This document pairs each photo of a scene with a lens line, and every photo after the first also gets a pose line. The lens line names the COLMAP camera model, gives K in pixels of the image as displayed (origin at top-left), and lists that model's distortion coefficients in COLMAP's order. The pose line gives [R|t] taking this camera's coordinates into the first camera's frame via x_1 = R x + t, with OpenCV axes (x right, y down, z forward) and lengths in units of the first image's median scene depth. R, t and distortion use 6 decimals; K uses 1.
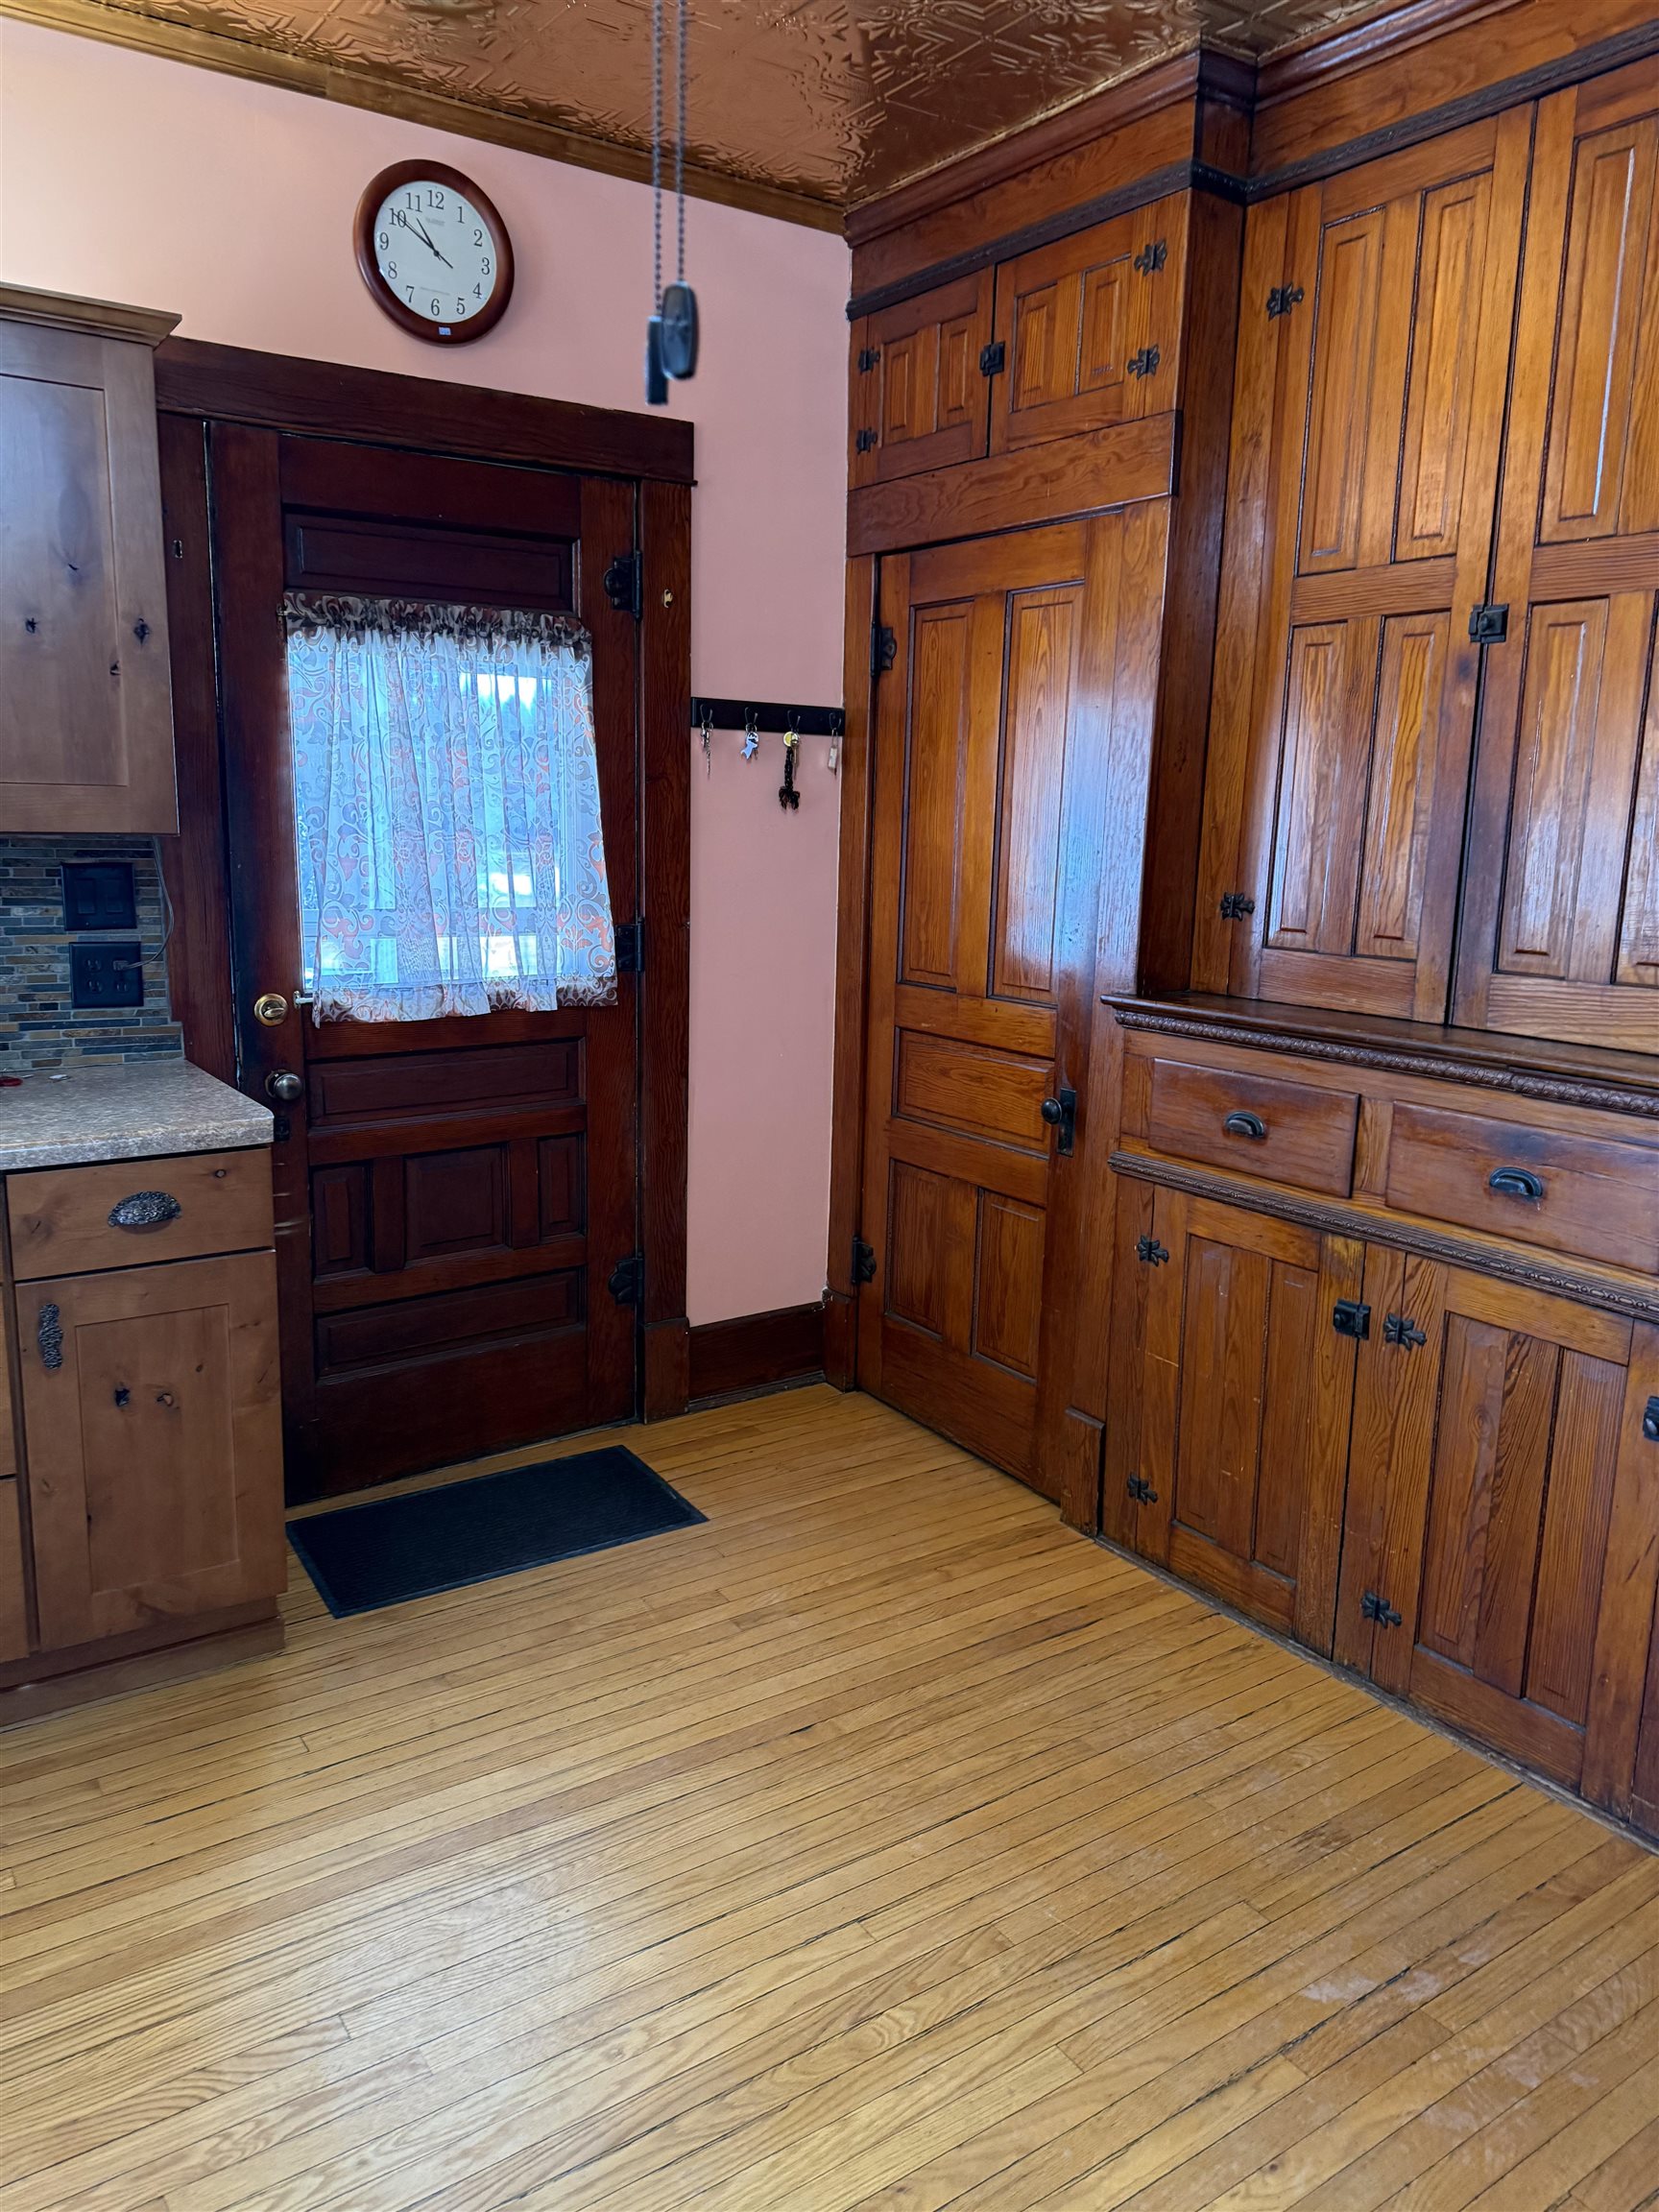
lens RADIAL K [[1593.3, 0, 808.5], [0, 1593.3, 1106.4], [0, 0, 1]] dist [0.154109, -0.264084]
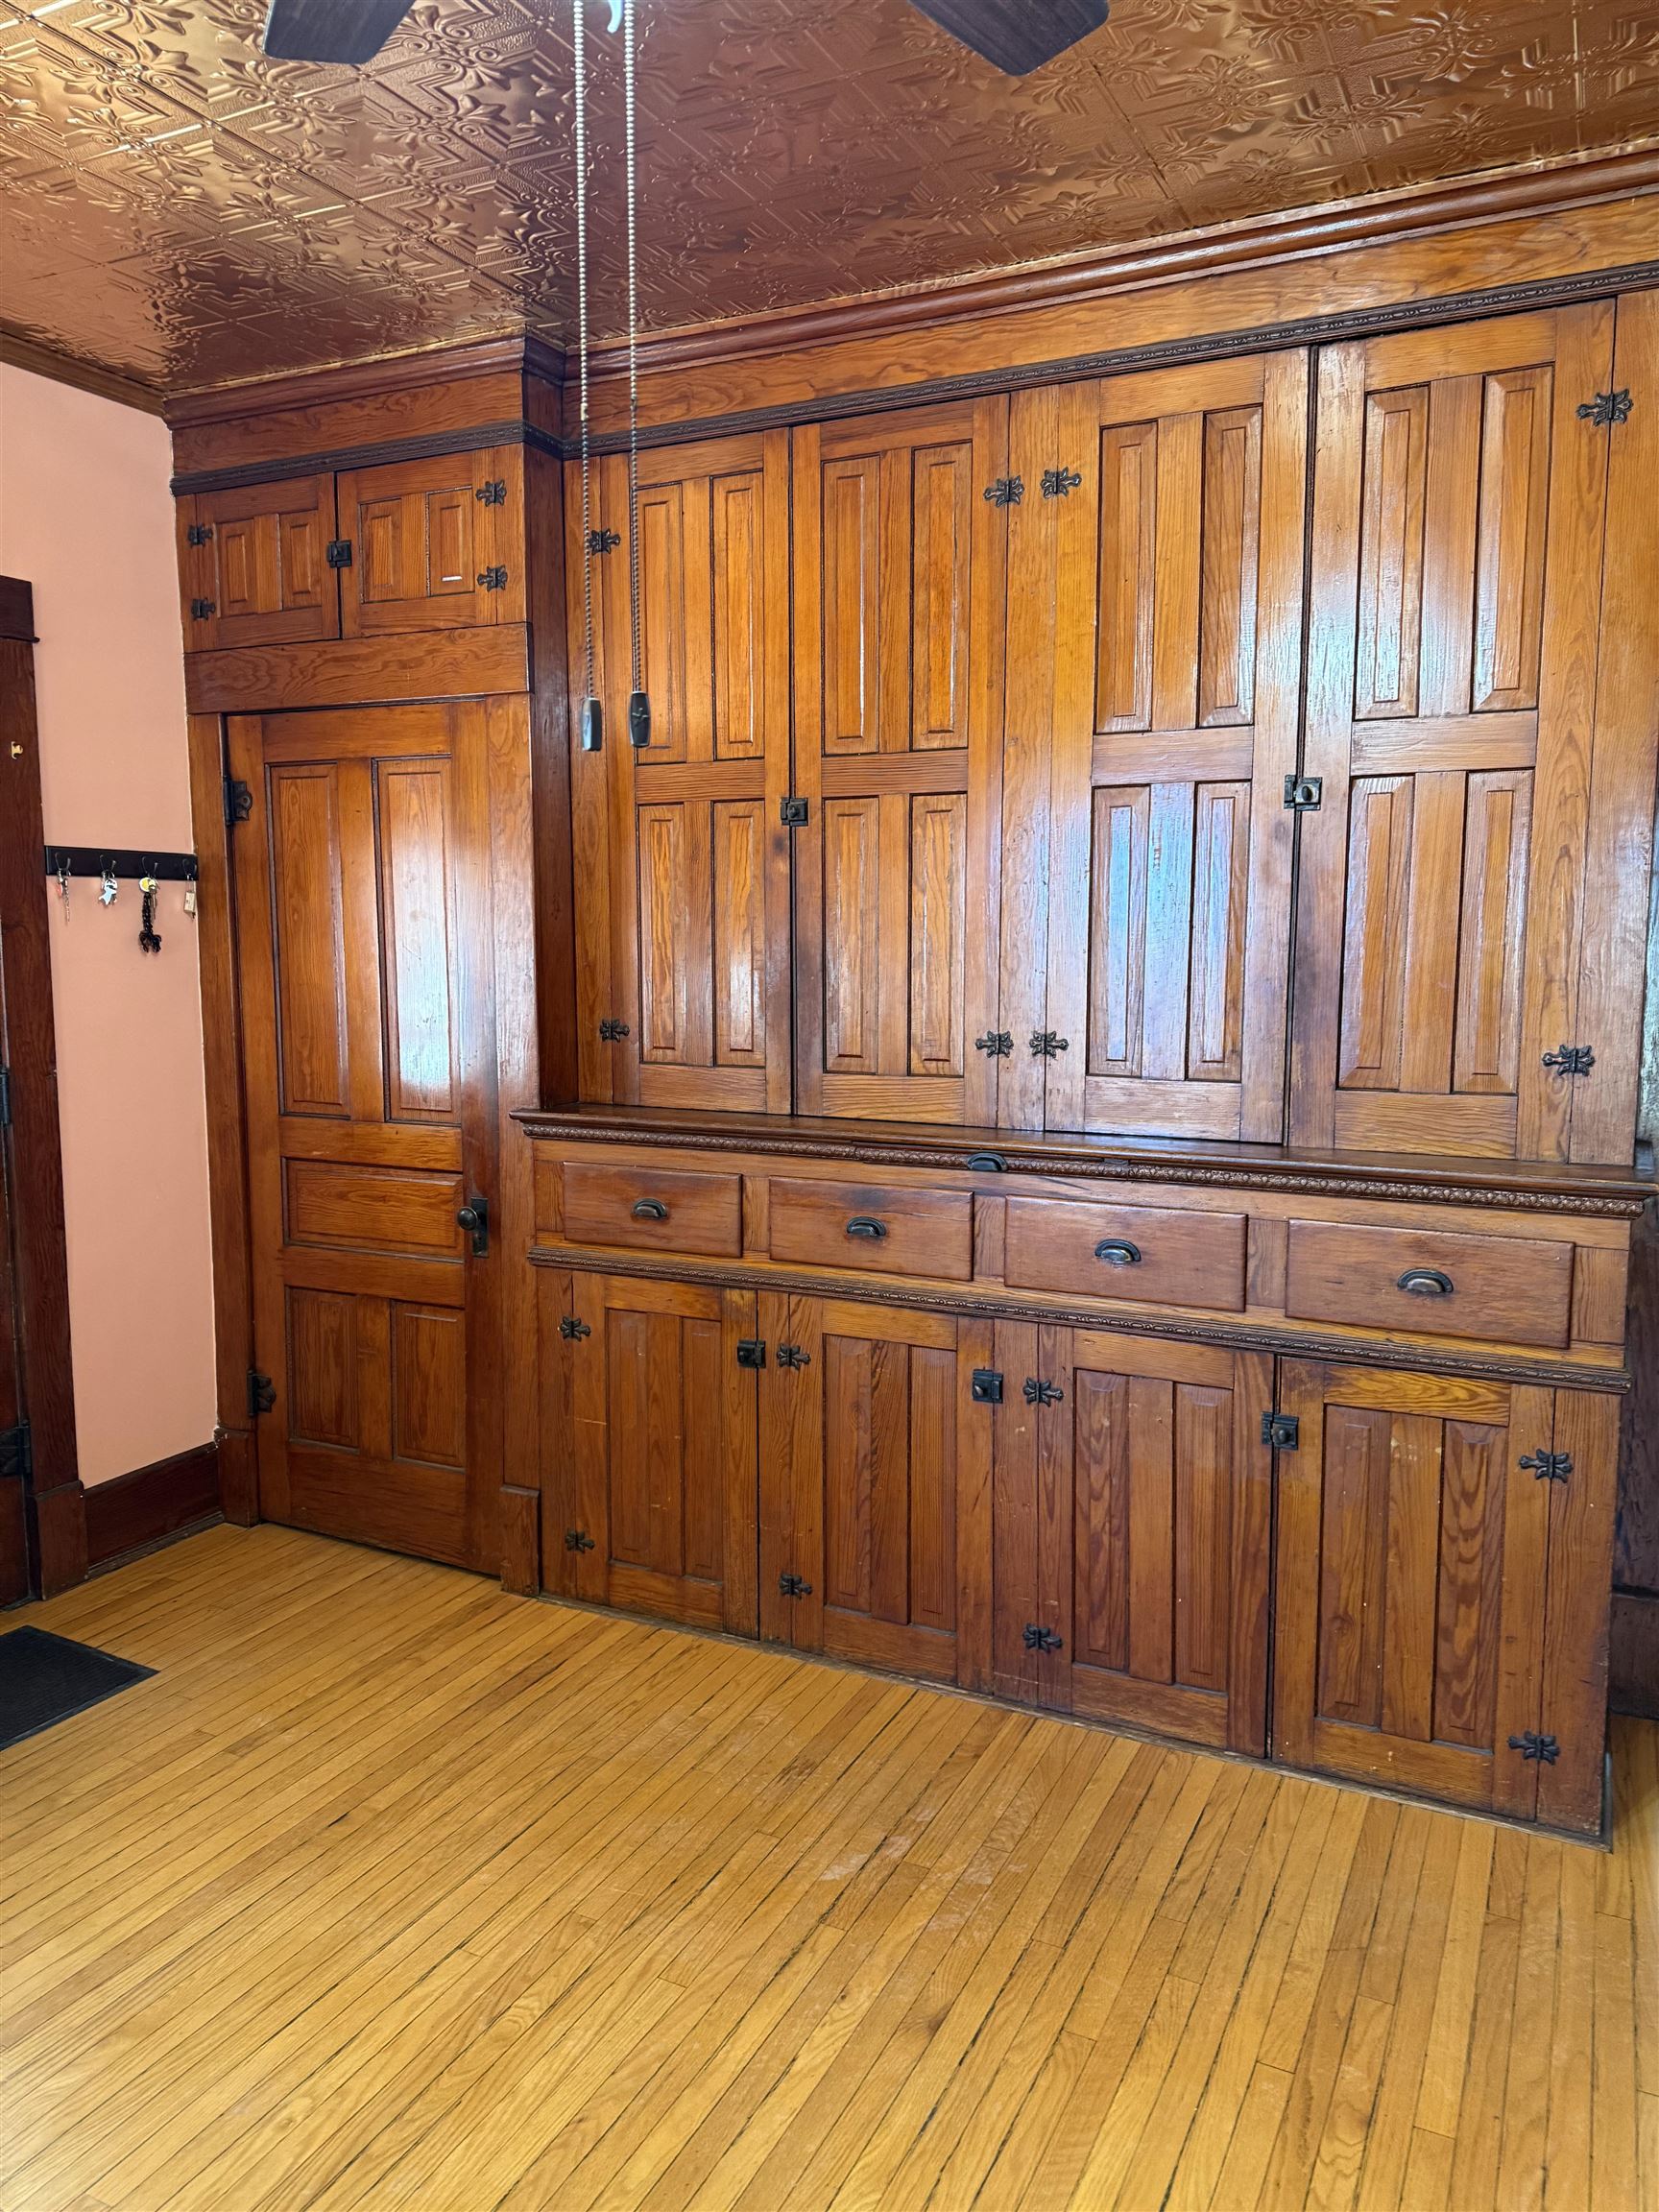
lens RADIAL K [[1585.6, 0, 826.8], [0, 1585.6, 1113.6], [0, 0, 1]] dist [0.187585, -0.224333]
pose [[0.875238, -0.076709, 0.477571, -0.167479], [0.108509, 0.993318, -0.039313, 0.001325], [-0.471364, 0.086229, 0.877713, -0.111240]]
